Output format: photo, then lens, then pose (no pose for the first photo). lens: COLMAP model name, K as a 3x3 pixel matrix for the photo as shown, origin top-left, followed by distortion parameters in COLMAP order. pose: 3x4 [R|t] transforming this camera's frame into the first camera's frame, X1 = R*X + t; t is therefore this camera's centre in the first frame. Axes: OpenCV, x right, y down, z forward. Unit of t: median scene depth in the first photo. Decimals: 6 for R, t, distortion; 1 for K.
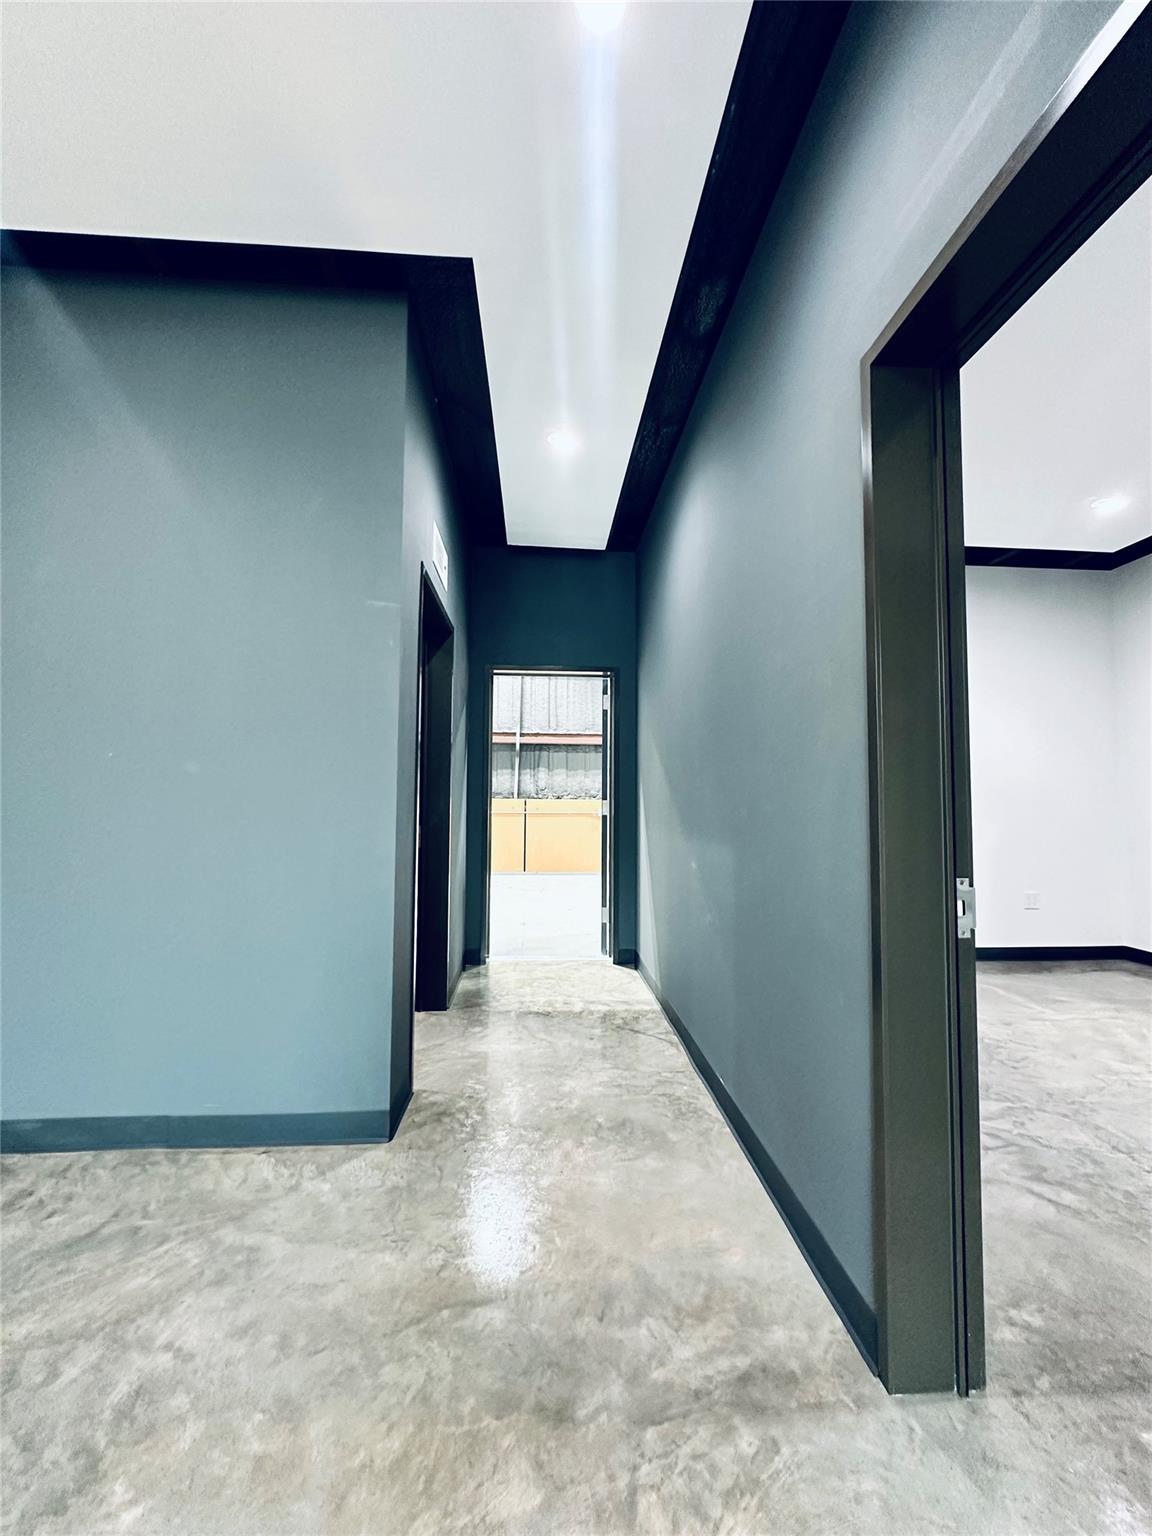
lens RADIAL K [[604.3, 0, 566.1], [0, 604.3, 771.8], [0, 0, 1]] dist [-0.008498, 0.000765]
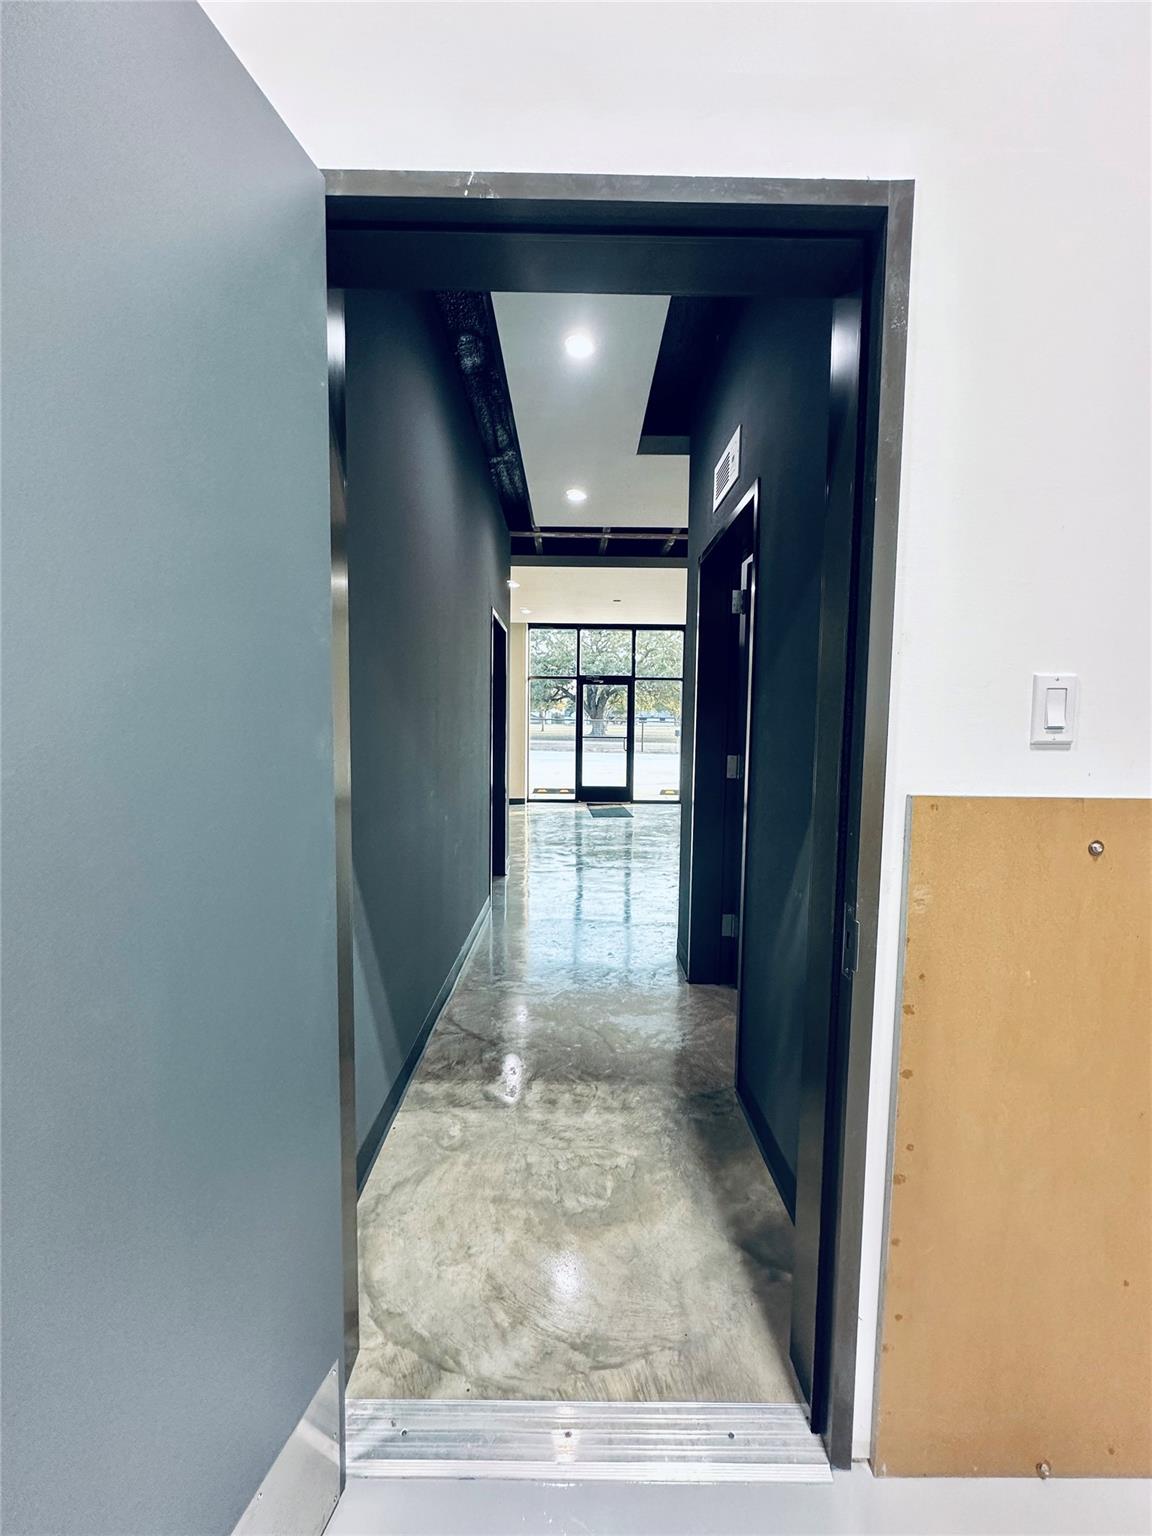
lens RADIAL K [[604.3, 0, 572.0], [0, 604.3, 764.8], [0, 0, 1]] dist [-0.008498, 0.000765]
pose [[-0.998437, -0.022946, 0.050958, -0.042713], [-0.021725, 0.999466, 0.024395, 0.027717], [-0.051490, 0.023249, -0.998403, 1.592340]]
